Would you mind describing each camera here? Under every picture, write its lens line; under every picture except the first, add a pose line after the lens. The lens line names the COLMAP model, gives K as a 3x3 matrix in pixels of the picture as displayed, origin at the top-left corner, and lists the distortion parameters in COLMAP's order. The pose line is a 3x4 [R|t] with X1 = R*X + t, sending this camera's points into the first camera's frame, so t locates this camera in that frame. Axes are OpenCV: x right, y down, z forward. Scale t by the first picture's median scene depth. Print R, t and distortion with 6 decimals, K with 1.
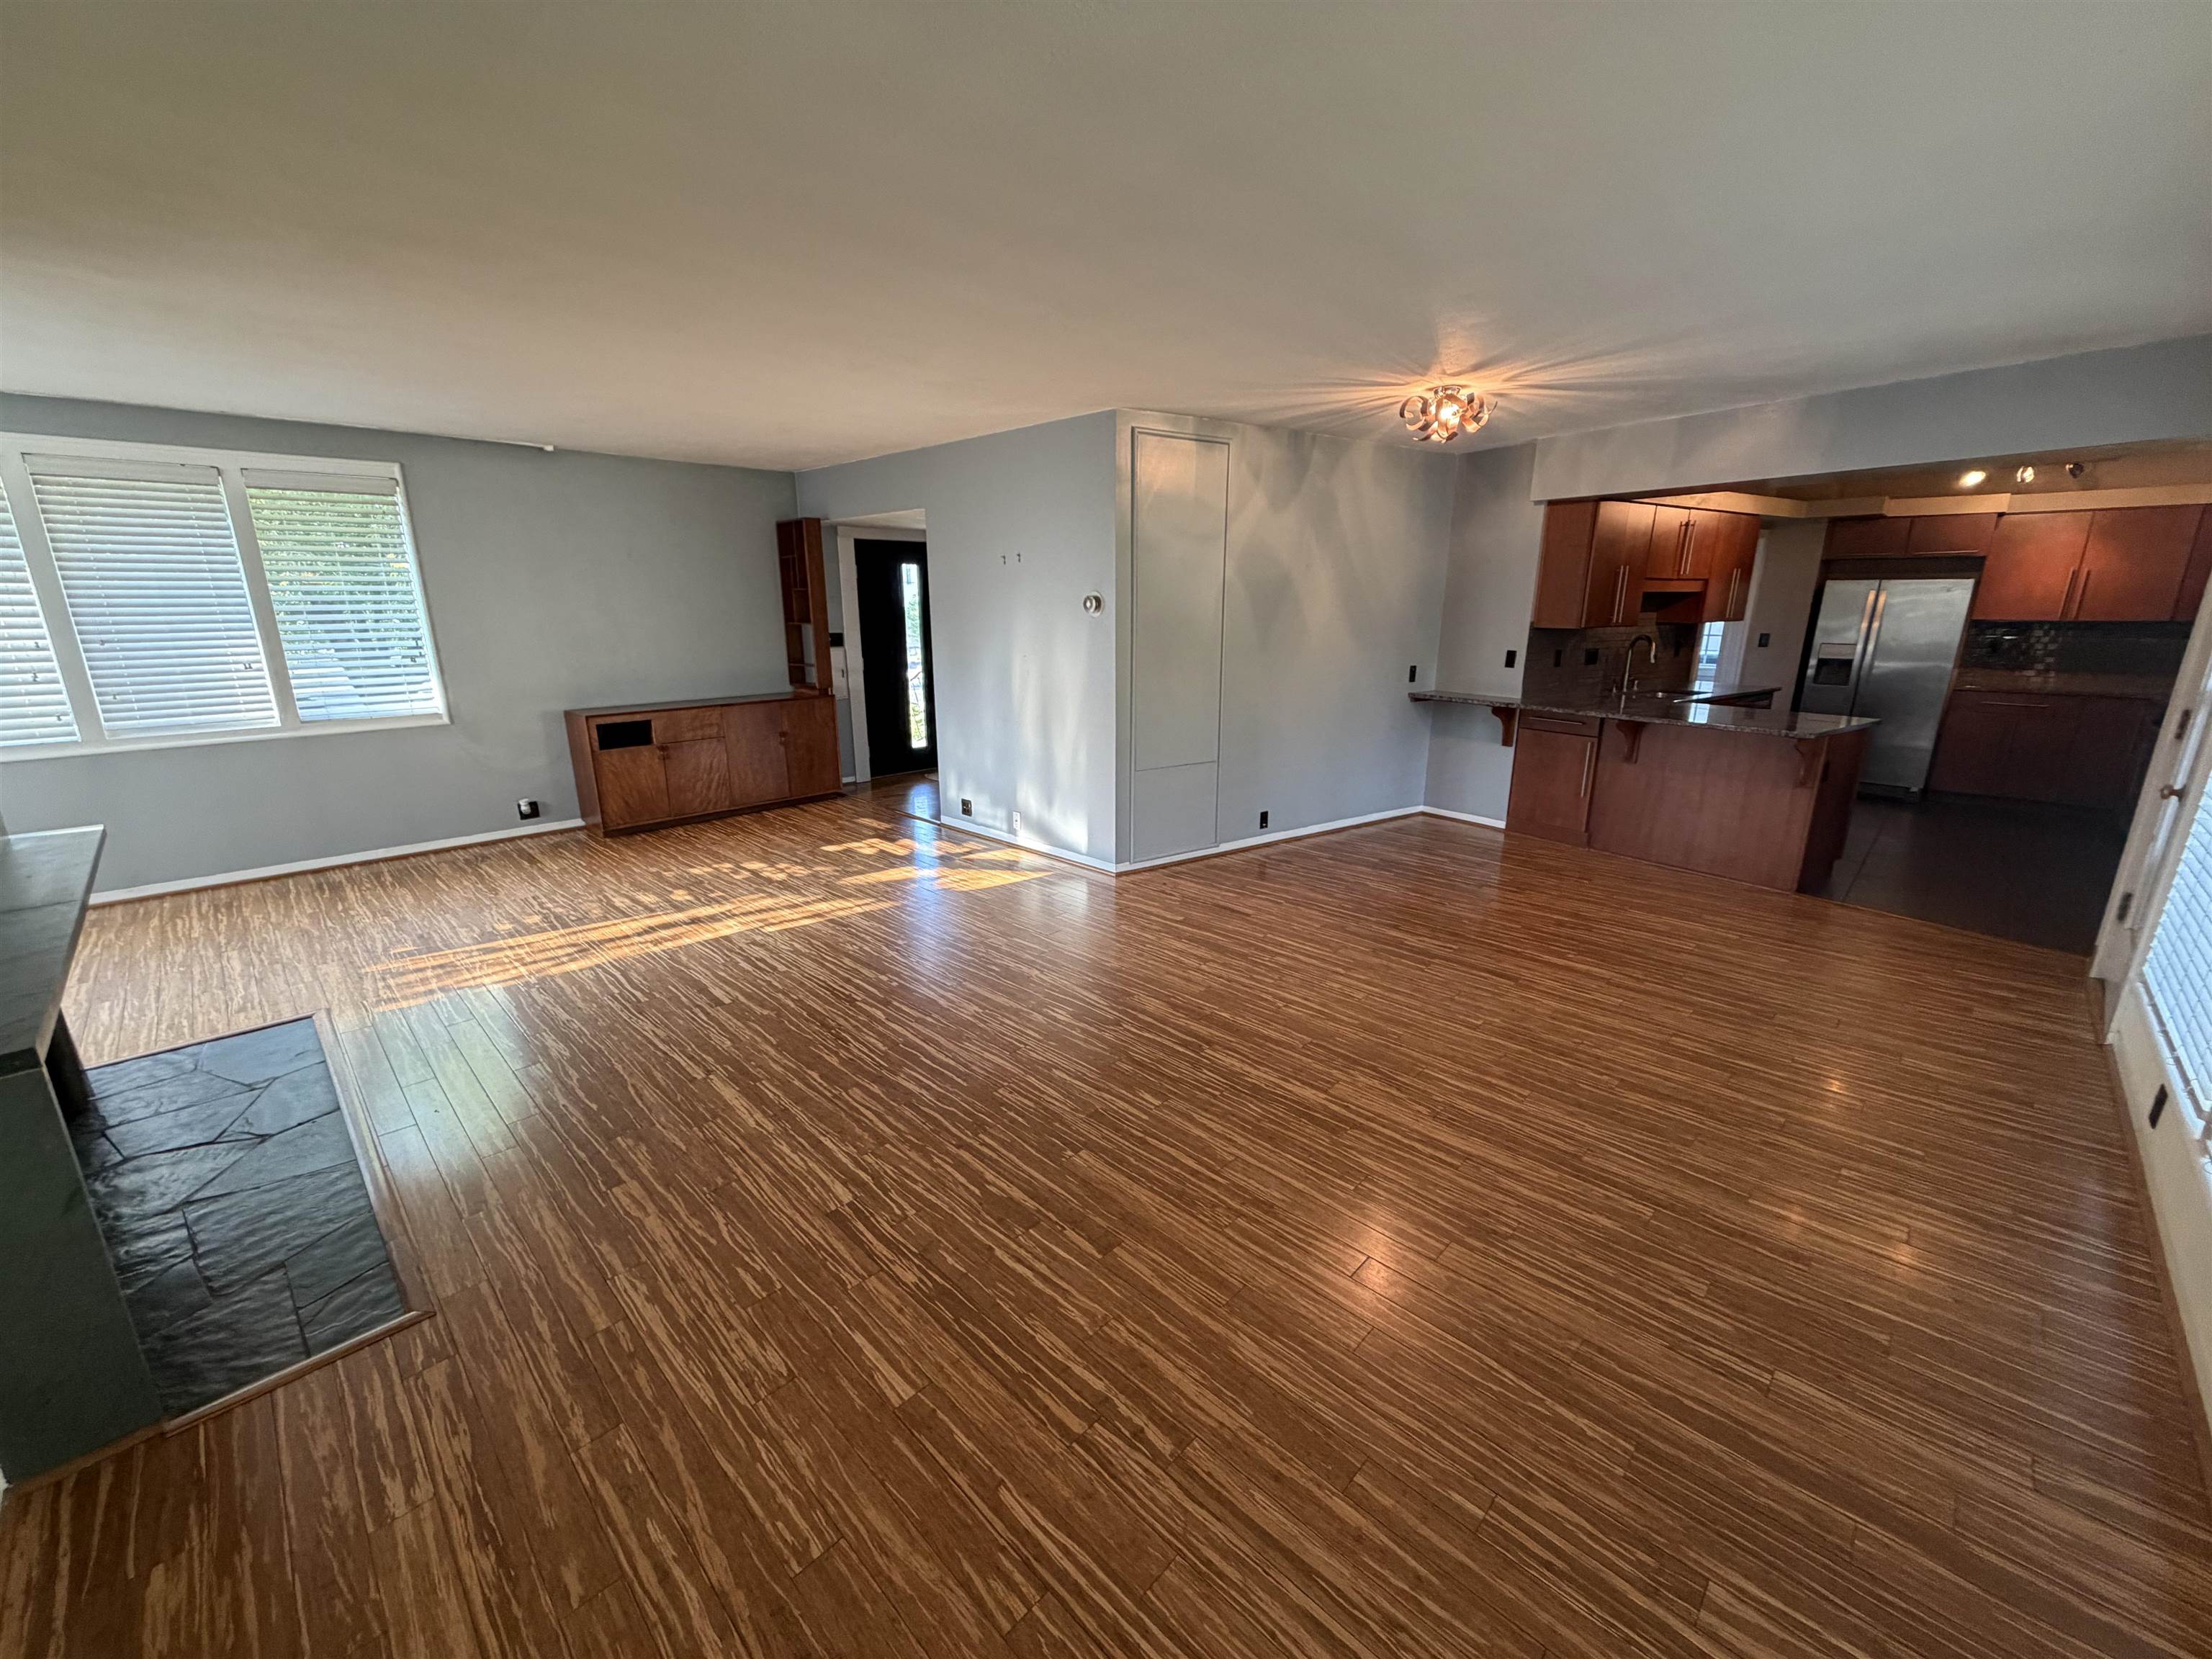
lens RADIAL K [[879.8, 0, 1102.6], [0, 879.8, 831.2], [0, 0, 1]] dist [0.001623, -0.000097]
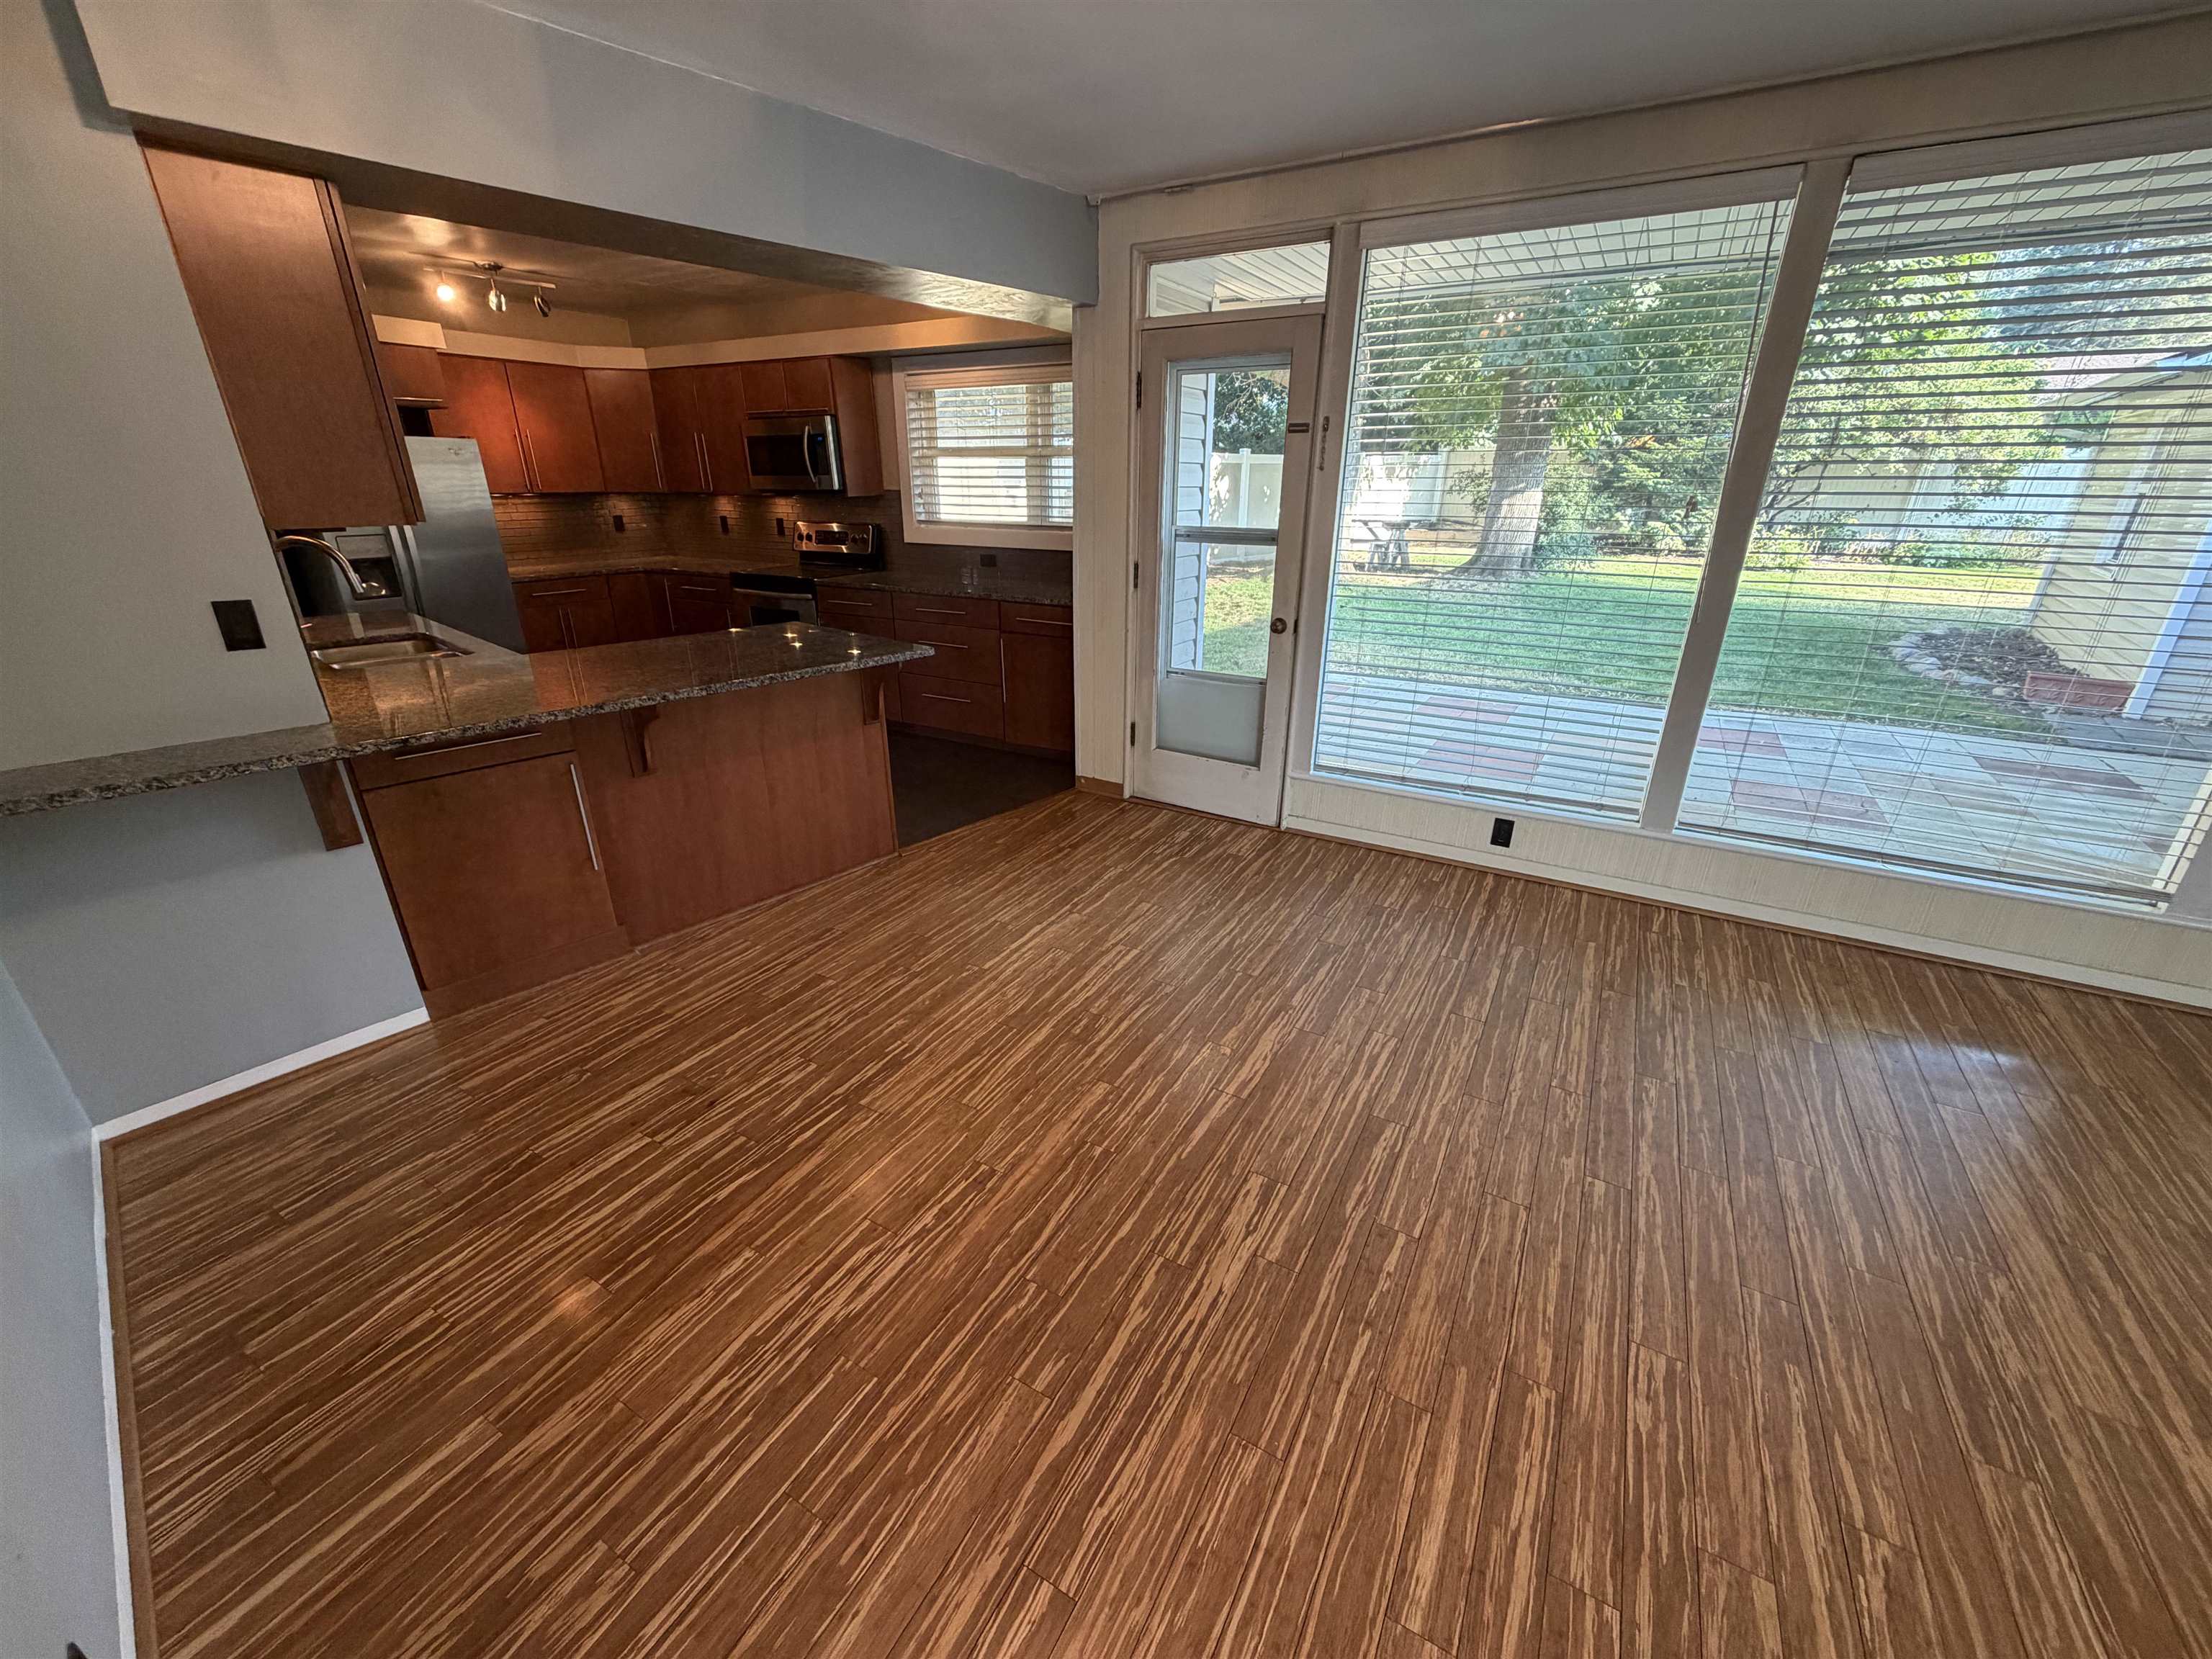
lens RADIAL K [[879.8, 0, 1098.5], [0, 879.8, 833.3], [0, 0, 1]] dist [0.001623, -0.000097]
pose [[-0.246259, -0.362207, 0.898978, 0.047445], [0.247315, 0.873353, 0.419630, -0.265493], [-0.937119, 0.325669, -0.125492, 1.070620]]
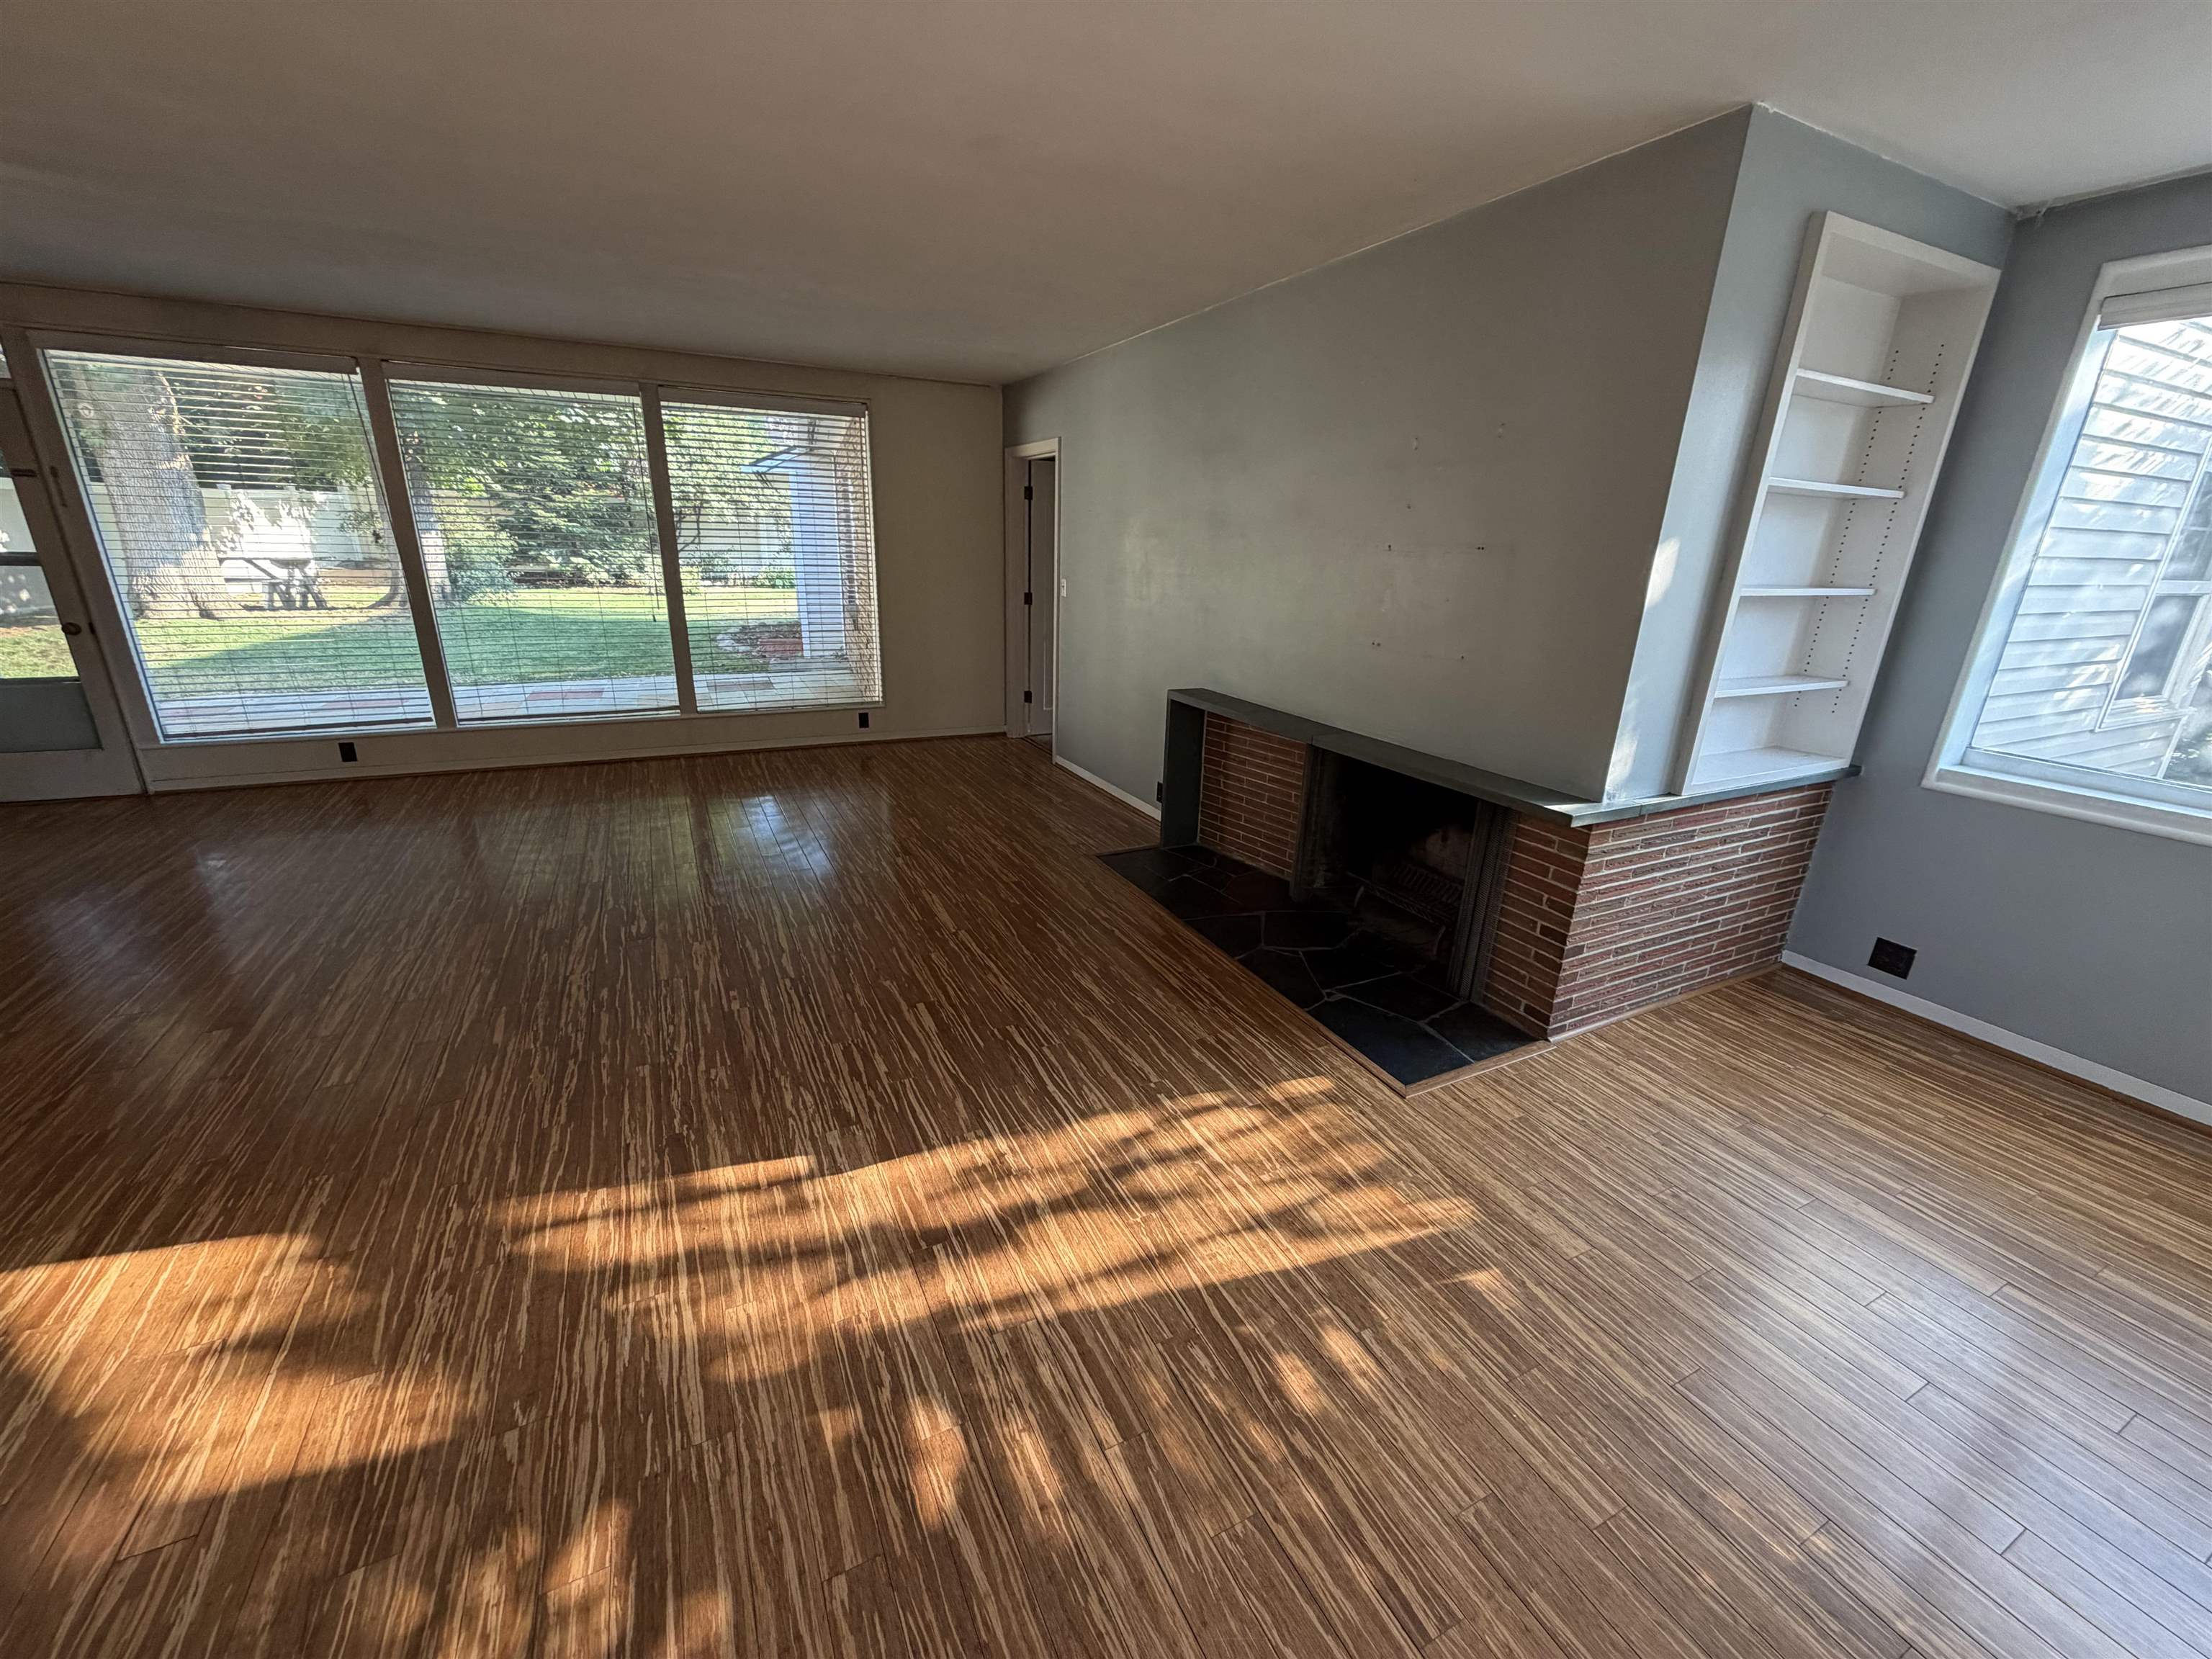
lens RADIAL K [[879.8, 0, 1099.2], [0, 879.8, 832.7], [0, 0, 1]] dist [0.001623, -0.000097]
pose [[-0.943672, -0.128166, 0.305052, -0.706328], [0.059652, 0.840932, 0.537844, -0.333336], [-0.325461, 0.525745, -0.785918, 1.303749]]
